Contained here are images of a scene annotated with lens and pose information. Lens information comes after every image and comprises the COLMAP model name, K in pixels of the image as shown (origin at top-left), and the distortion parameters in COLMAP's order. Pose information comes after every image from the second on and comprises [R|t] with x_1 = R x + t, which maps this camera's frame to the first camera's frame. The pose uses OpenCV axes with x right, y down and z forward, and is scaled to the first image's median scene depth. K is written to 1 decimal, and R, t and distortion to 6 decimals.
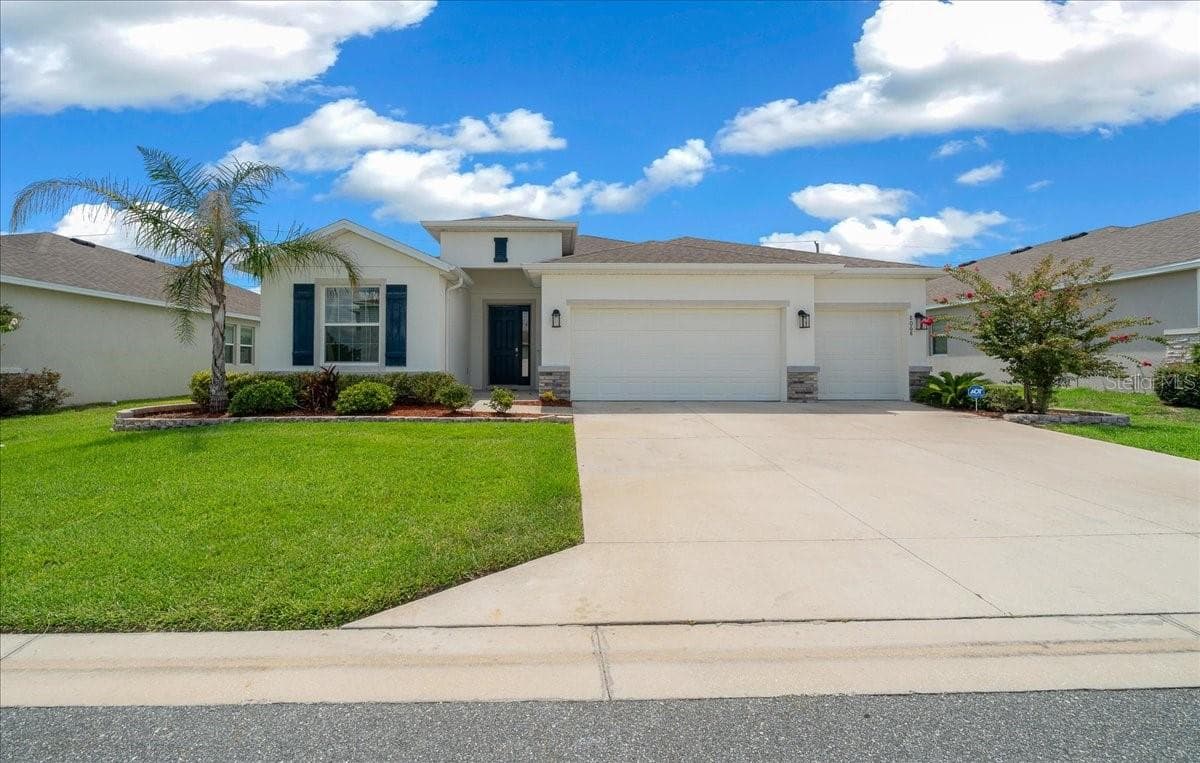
lens RADIAL K [[489.2, 0, 564.4], [0, 489.2, 357.2], [0, 0, 1]] dist [-0.000869, 0.000044]
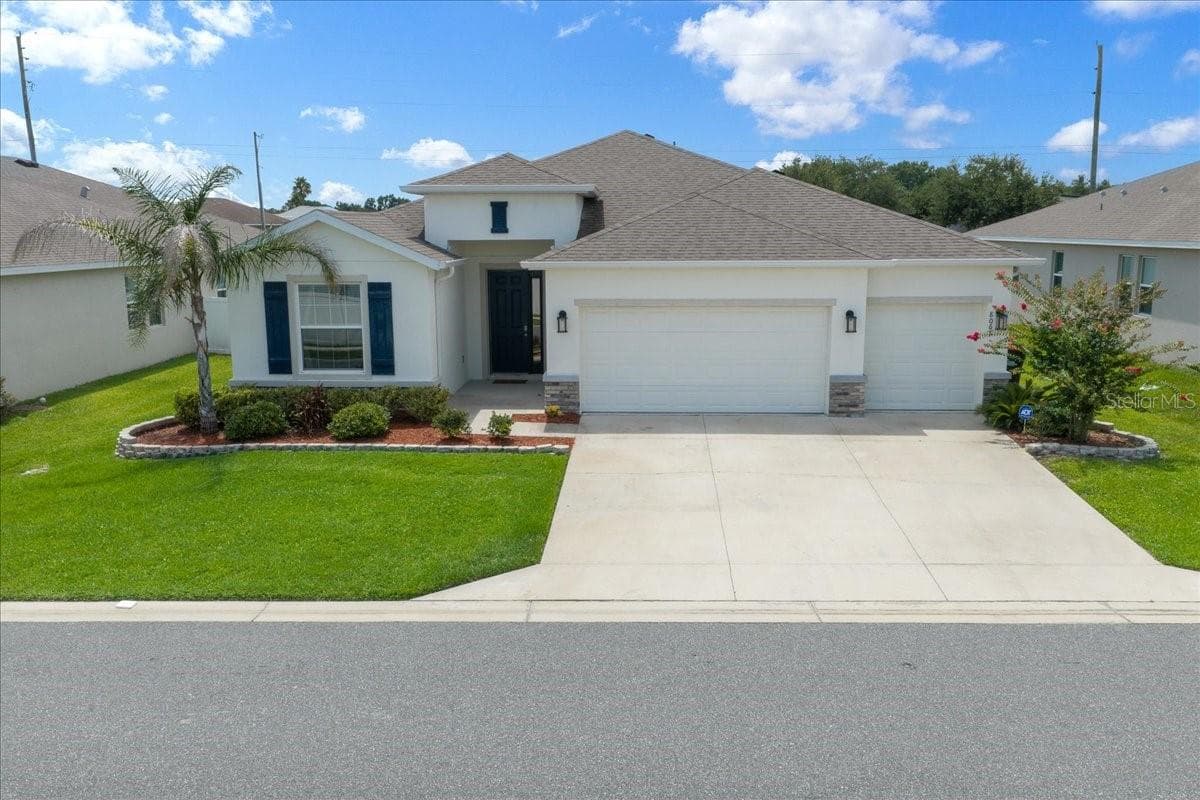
lens RADIAL K [[981.8, 0, 600.0], [0, 981.8, 400.0], [0, 0, 1]] dist [0.019076, -0.003209]
pose [[0.998443, 0.003421, -0.055683, 0.148689], [0.007168, 0.981977, 0.188863, -0.272770], [0.055325, -0.188968, 0.980423, -0.740126]]
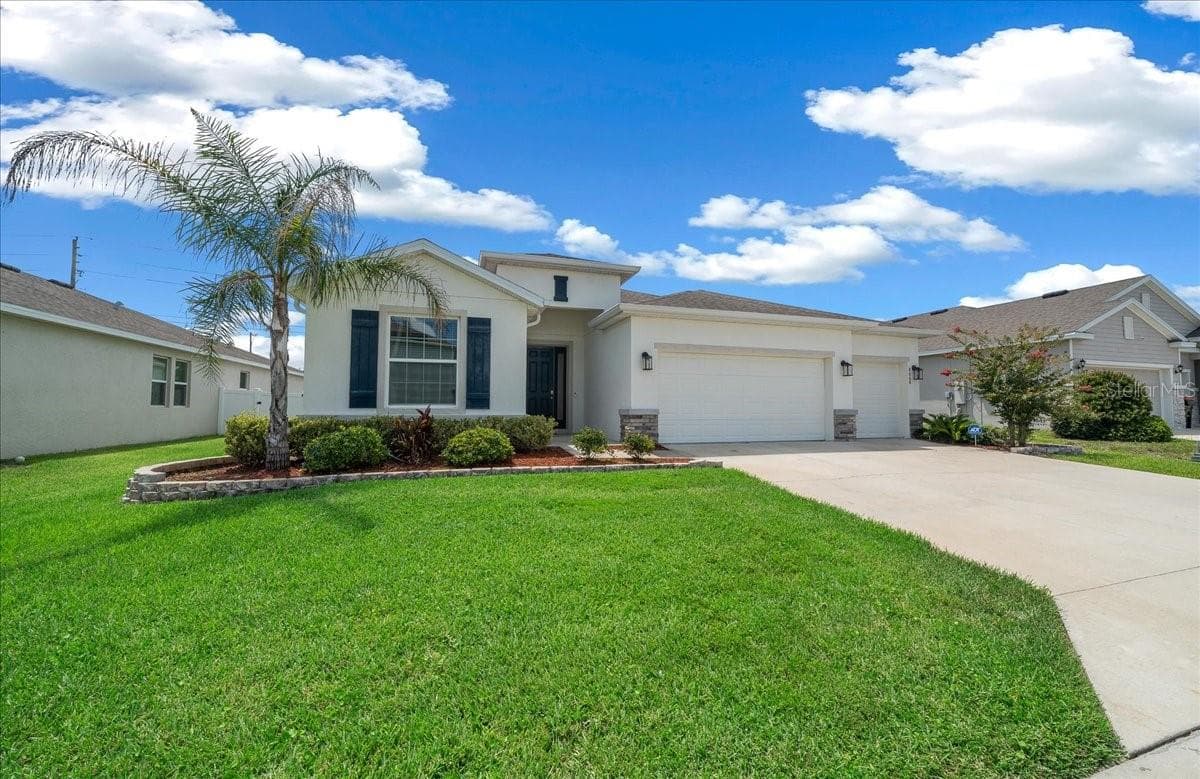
lens RADIAL K [[457.4, 0, 600.0], [0, 457.4, 389.5], [0, 0, 1]] dist [-0.000212, 0.000052]
pose [[0.958427, 0.013081, 0.285039, -0.371627], [-0.006300, 0.999675, -0.024696, 0.001890], [-0.285269, 0.021873, 0.958198, 0.139889]]
